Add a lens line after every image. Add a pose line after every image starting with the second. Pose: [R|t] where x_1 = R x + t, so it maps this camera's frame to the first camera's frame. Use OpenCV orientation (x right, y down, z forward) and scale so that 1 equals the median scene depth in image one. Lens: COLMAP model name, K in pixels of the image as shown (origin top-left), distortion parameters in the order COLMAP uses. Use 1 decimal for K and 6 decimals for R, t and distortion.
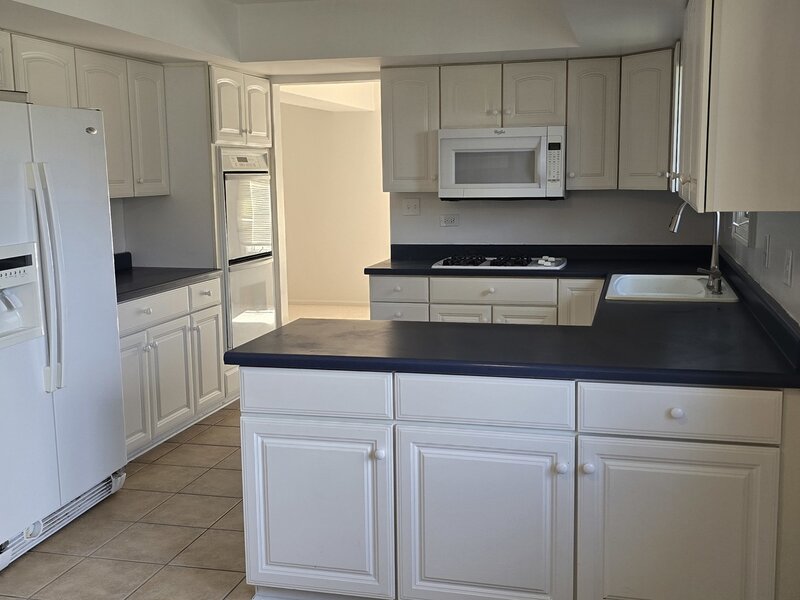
lens RADIAL K [[866.3, 0, 414.3], [0, 866.3, 294.9], [0, 0, 1]] dist [0.172895, -0.361922]
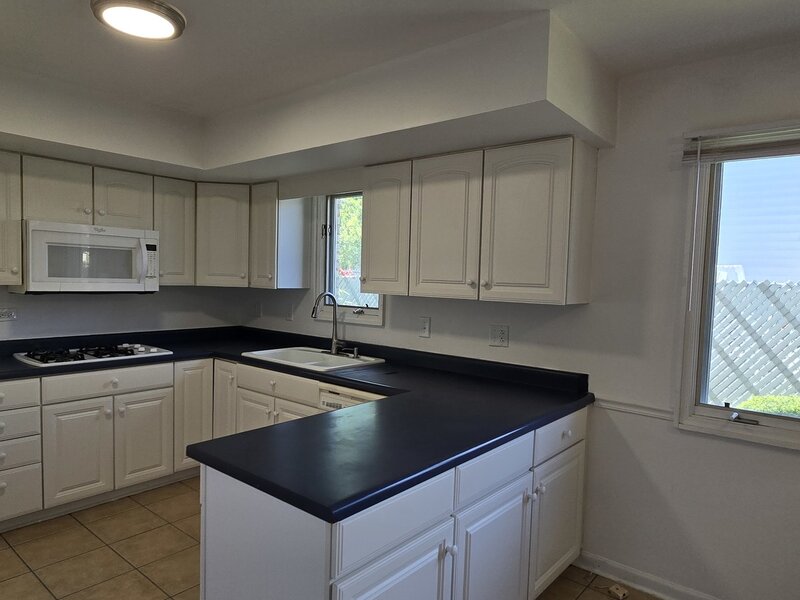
lens RADIAL K [[531.4, 0, 400.4], [0, 531.4, 310.9], [0, 0, 1]] dist [-0.002170, -0.001433]
pose [[0.432745, -0.029292, 0.901040, -0.320171], [0.098040, 0.995073, -0.014737, -0.044242], [-0.896170, 0.094715, 0.433485, 0.403948]]
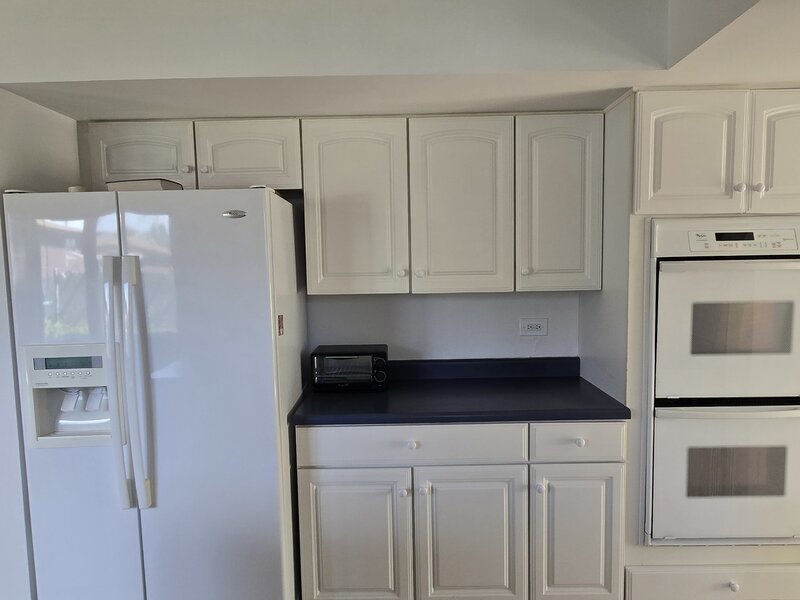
lens RADIAL K [[531.4, 0, 400.4], [0, 531.4, 310.9], [0, 0, 1]] dist [-0.002170, -0.001433]
pose [[0.238448, 0.094895, -0.966508, 0.108031], [-0.122375, 0.990218, 0.067032, -0.108293], [0.963414, 0.102293, 0.247728, 0.746645]]
